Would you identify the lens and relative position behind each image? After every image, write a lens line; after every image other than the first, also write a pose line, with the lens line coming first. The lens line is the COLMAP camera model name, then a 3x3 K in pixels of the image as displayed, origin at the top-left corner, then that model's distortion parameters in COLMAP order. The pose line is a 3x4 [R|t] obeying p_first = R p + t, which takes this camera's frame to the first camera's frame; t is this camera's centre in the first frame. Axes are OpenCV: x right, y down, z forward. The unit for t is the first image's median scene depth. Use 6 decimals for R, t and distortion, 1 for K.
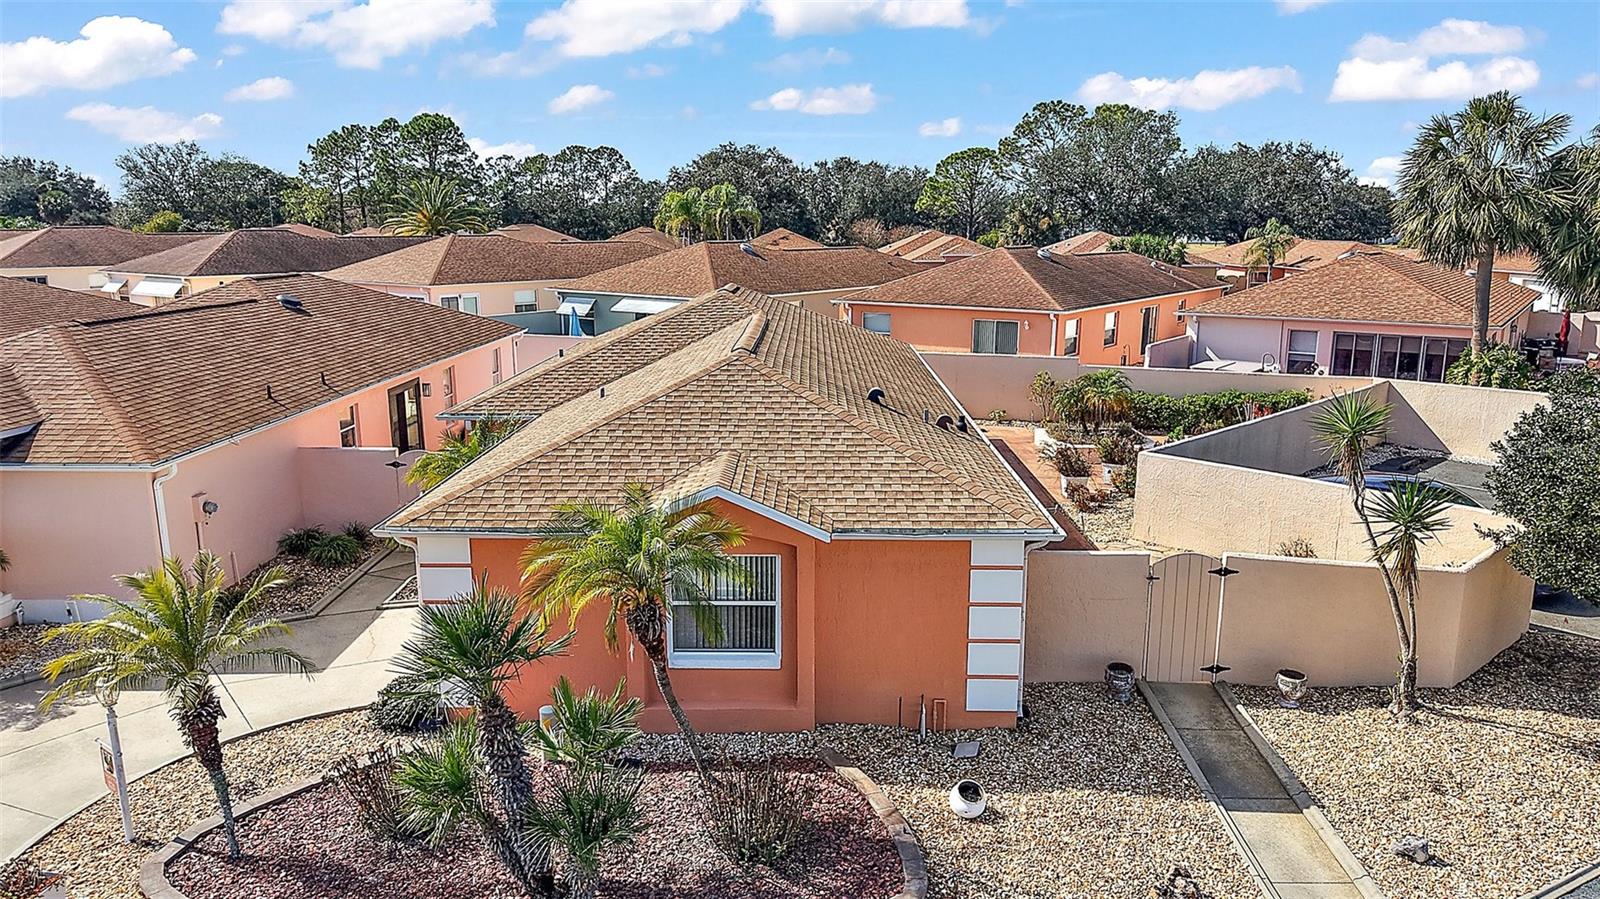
lens RADIAL K [[1092.7, 0, 800.0], [0, 1092.7, 449.5], [0, 0, 1]] dist [-0.002146, -0.004447]
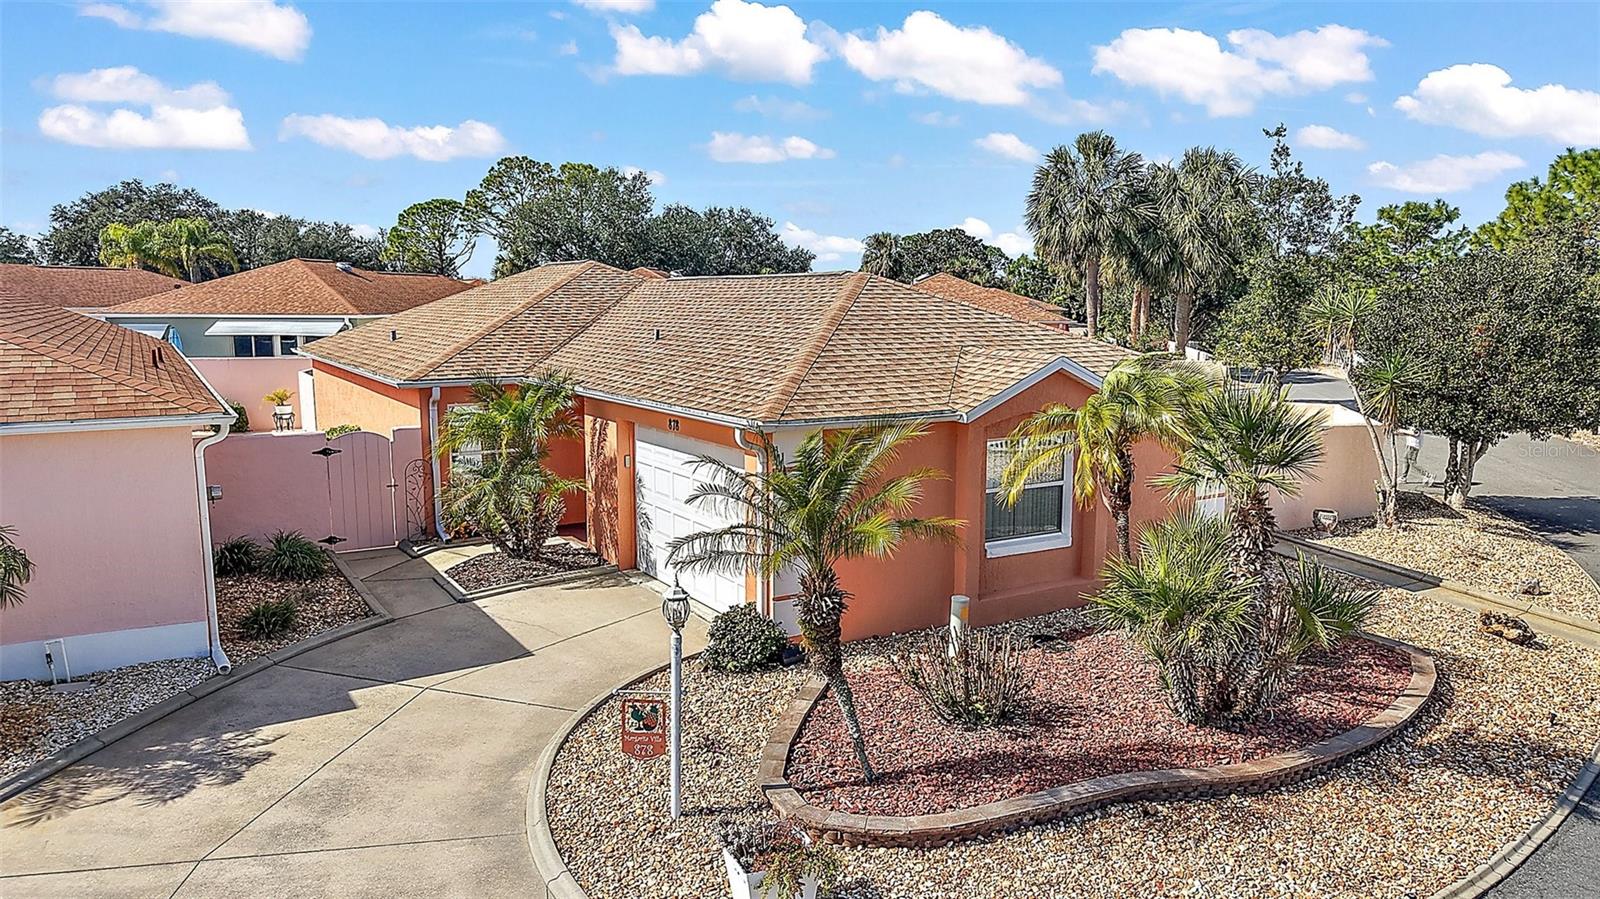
lens RADIAL K [[1093.8, 0, 800.0], [0, 1093.8, 449.5], [0, 0, 1]] dist [0.010789, -0.011173]
pose [[0.846381, -0.070596, 0.527878, -0.757998], [0.106877, 0.993527, -0.038494, 0.119073], [-0.521743, 0.088999, 0.848448, 0.236679]]
